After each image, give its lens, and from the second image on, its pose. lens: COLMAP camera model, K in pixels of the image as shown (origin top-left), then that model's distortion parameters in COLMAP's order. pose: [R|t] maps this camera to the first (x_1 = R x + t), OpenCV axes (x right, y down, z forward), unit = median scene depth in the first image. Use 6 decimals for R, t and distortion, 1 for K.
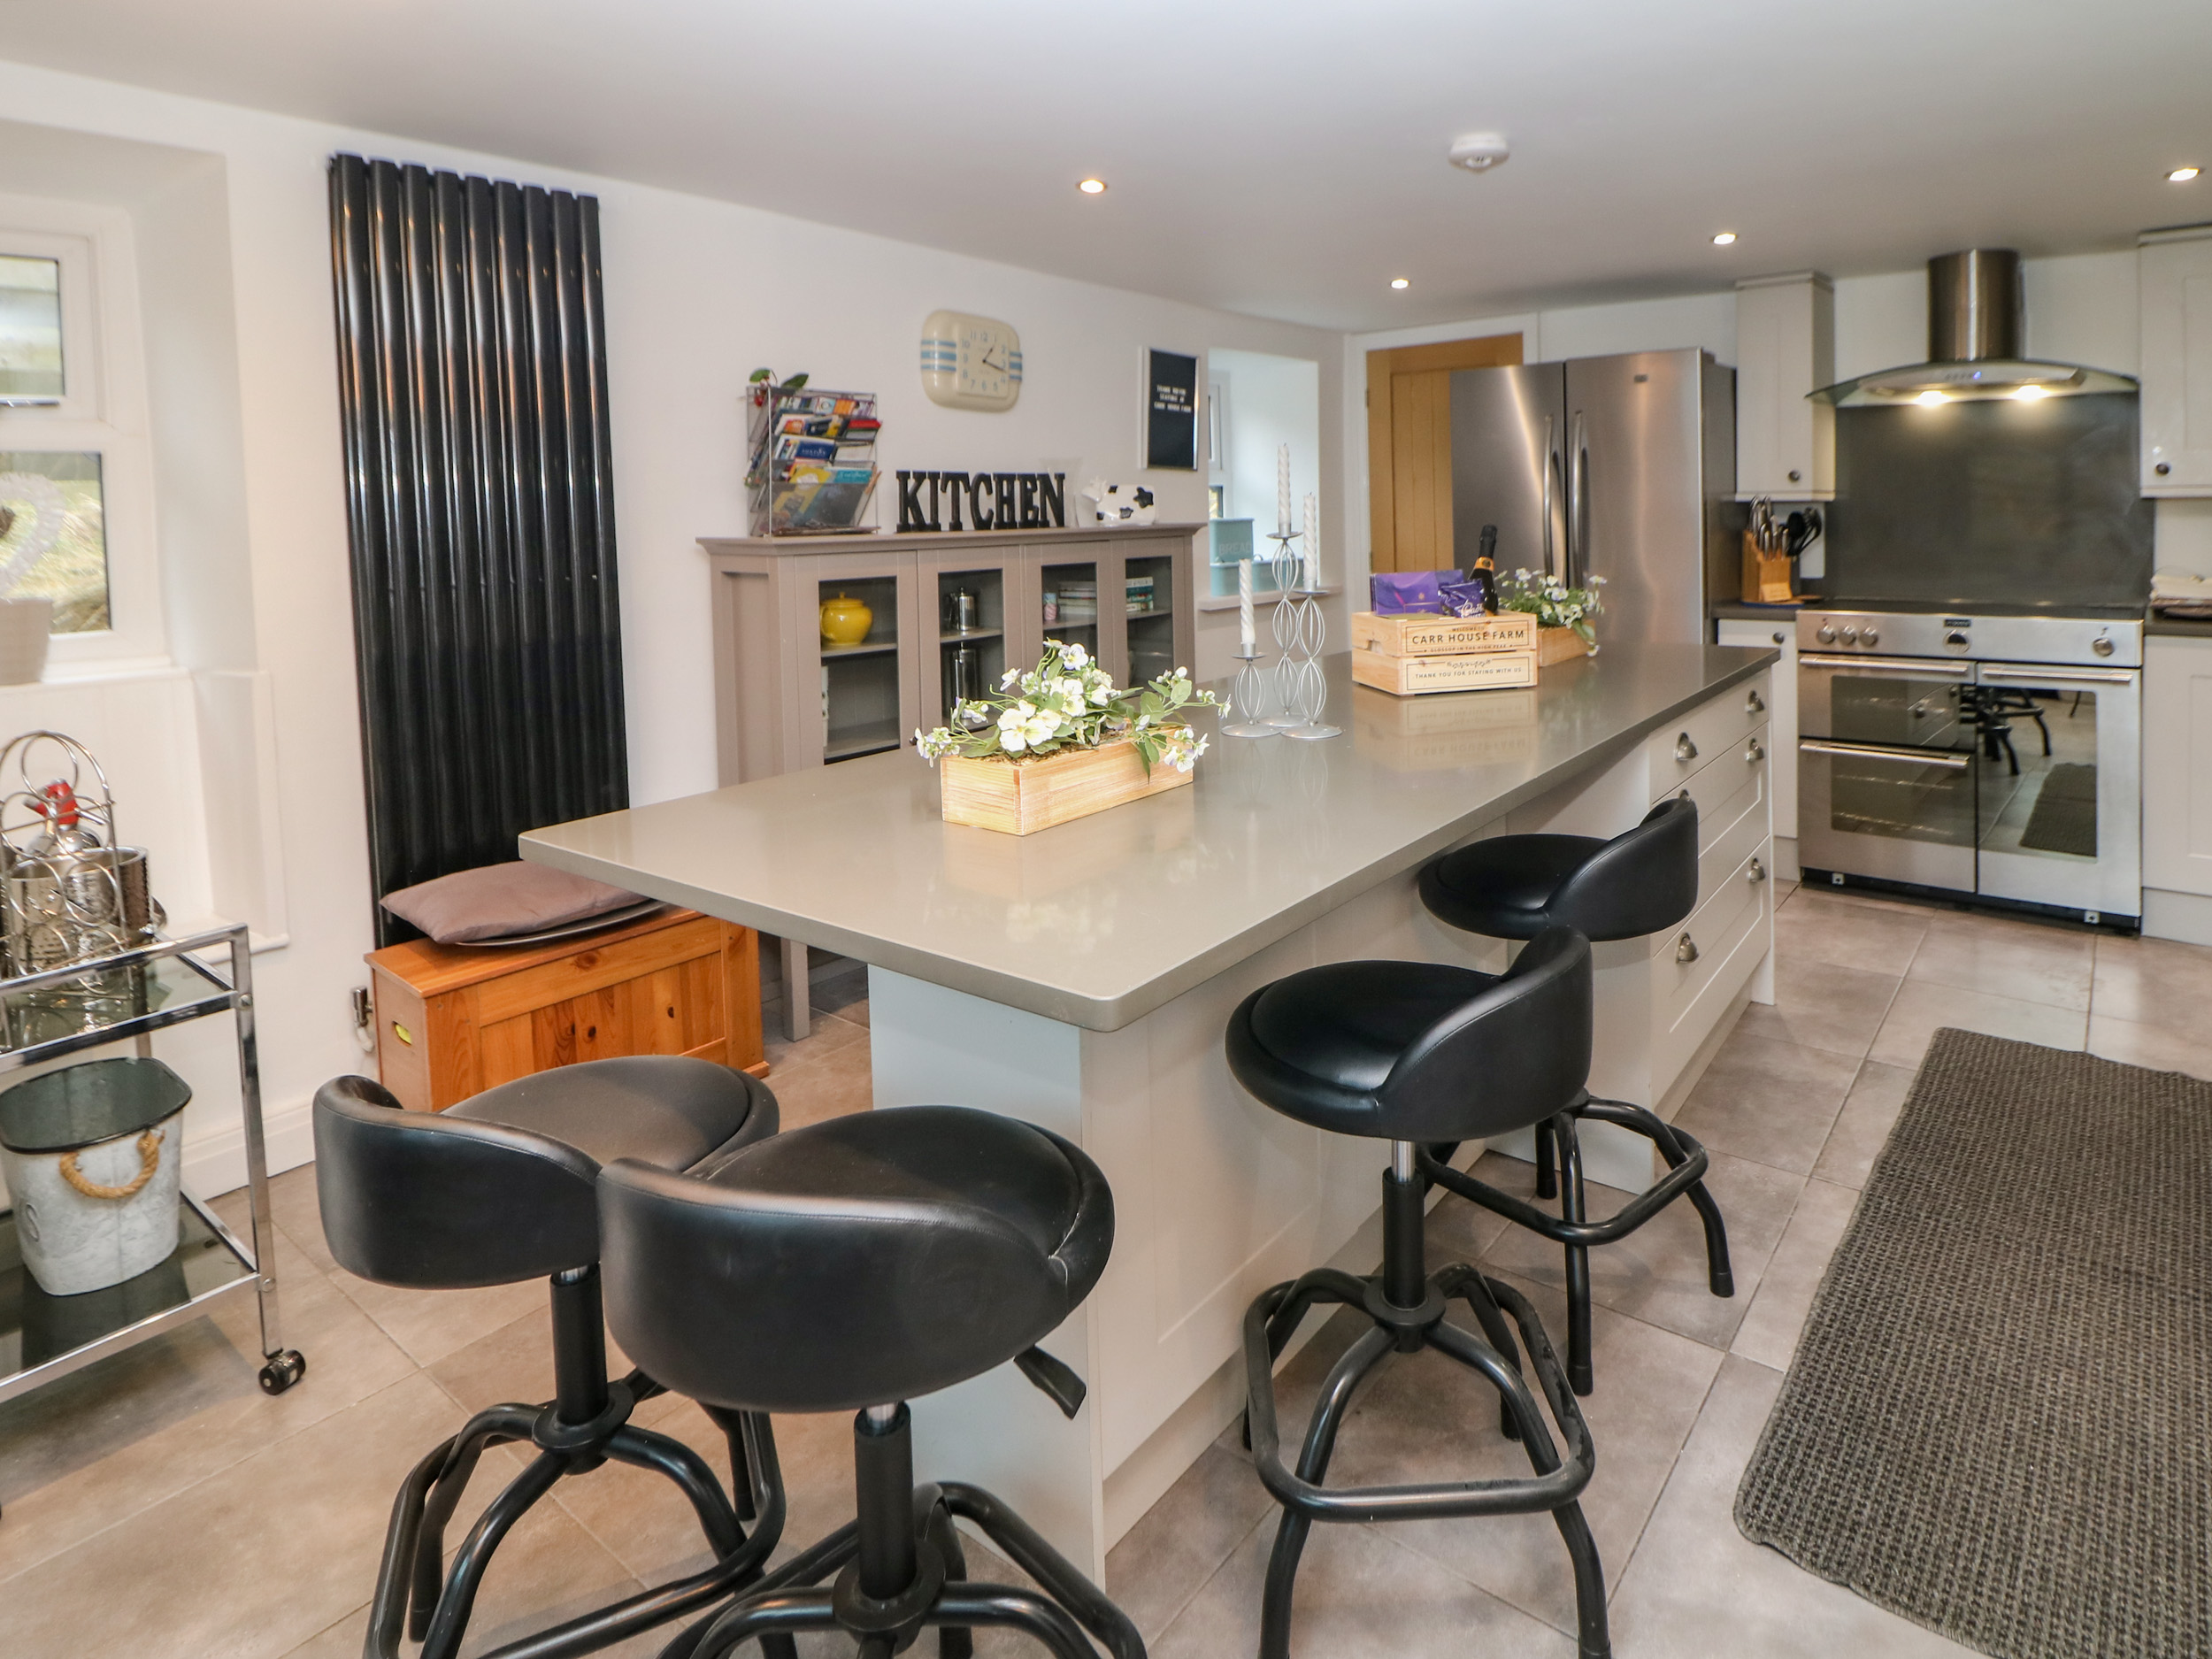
lens RADIAL K [[1283.1, 0, 1106.0], [0, 1283.1, 829.5], [0, 0, 1]] dist [-0.001198, -0.001312]
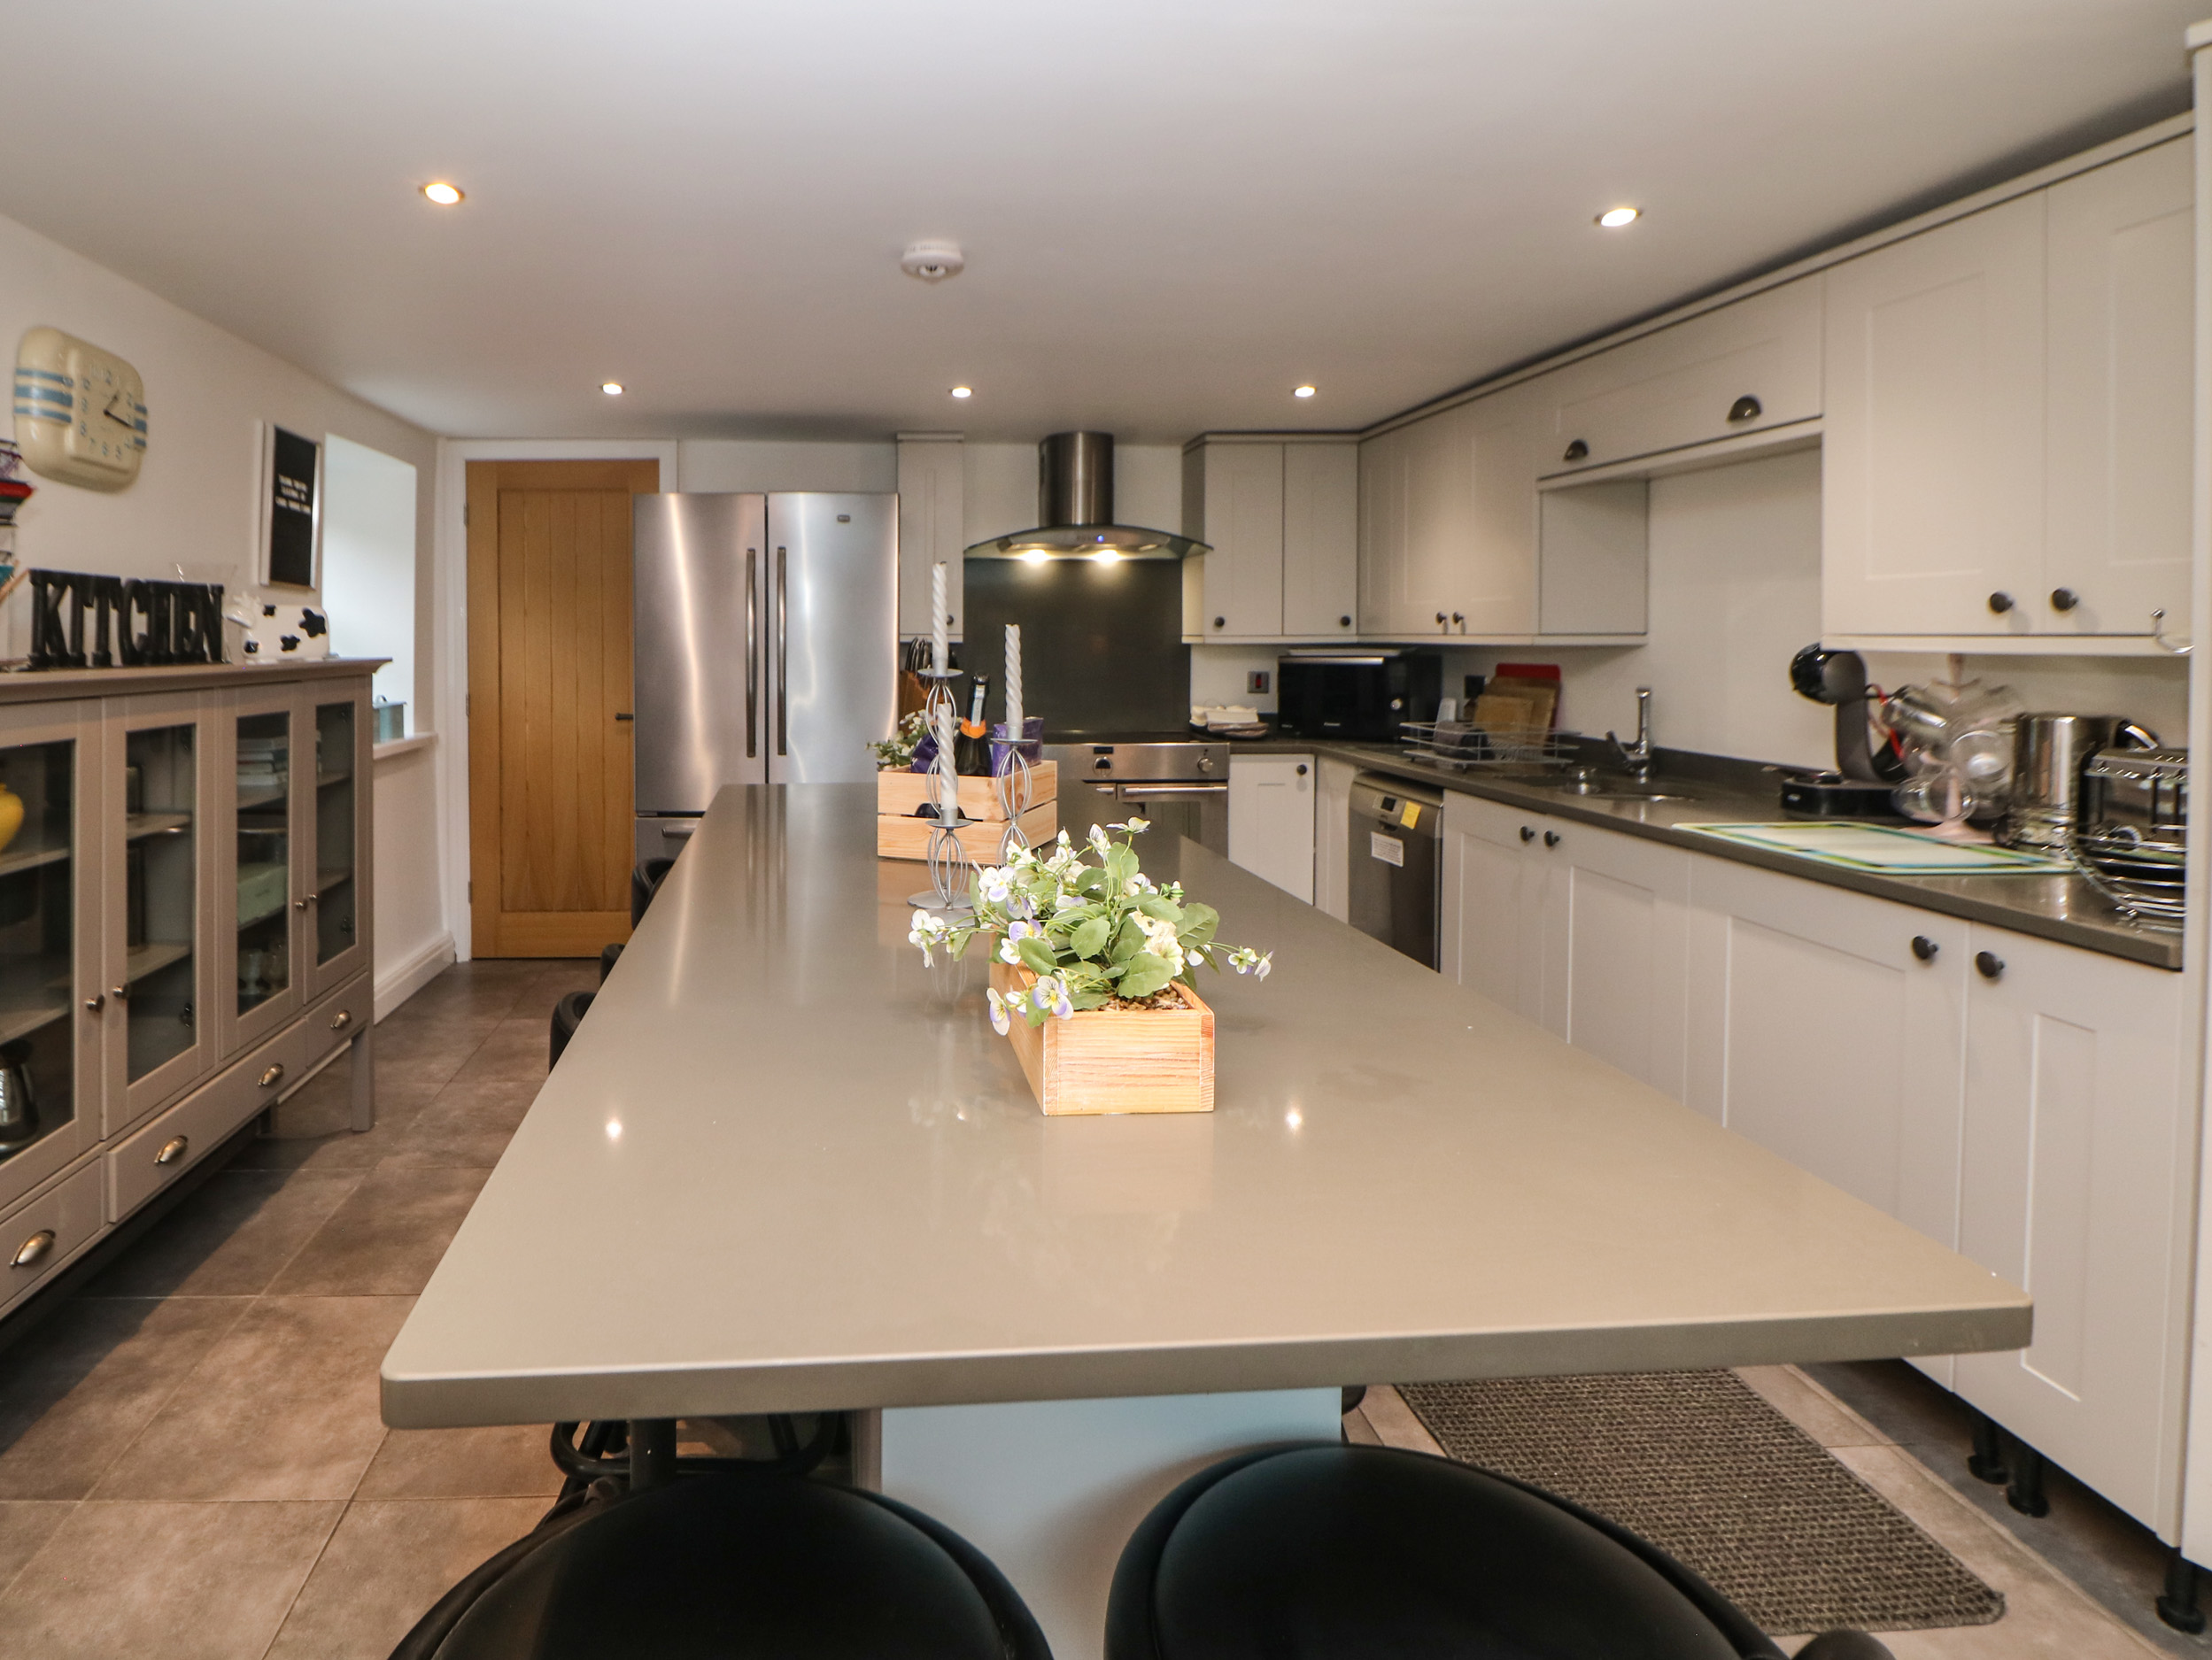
lens RADIAL K [[1330.2, 0, 1104.7], [0, 1330.2, 874.8], [0, 0, 1]] dist [0.001560, -0.011329]
pose [[0.725462, -0.100562, 0.680876, -0.174905], [0.152029, 0.988246, -0.016026, -0.035343], [-0.671262, 0.115139, 0.732223, 0.155562]]
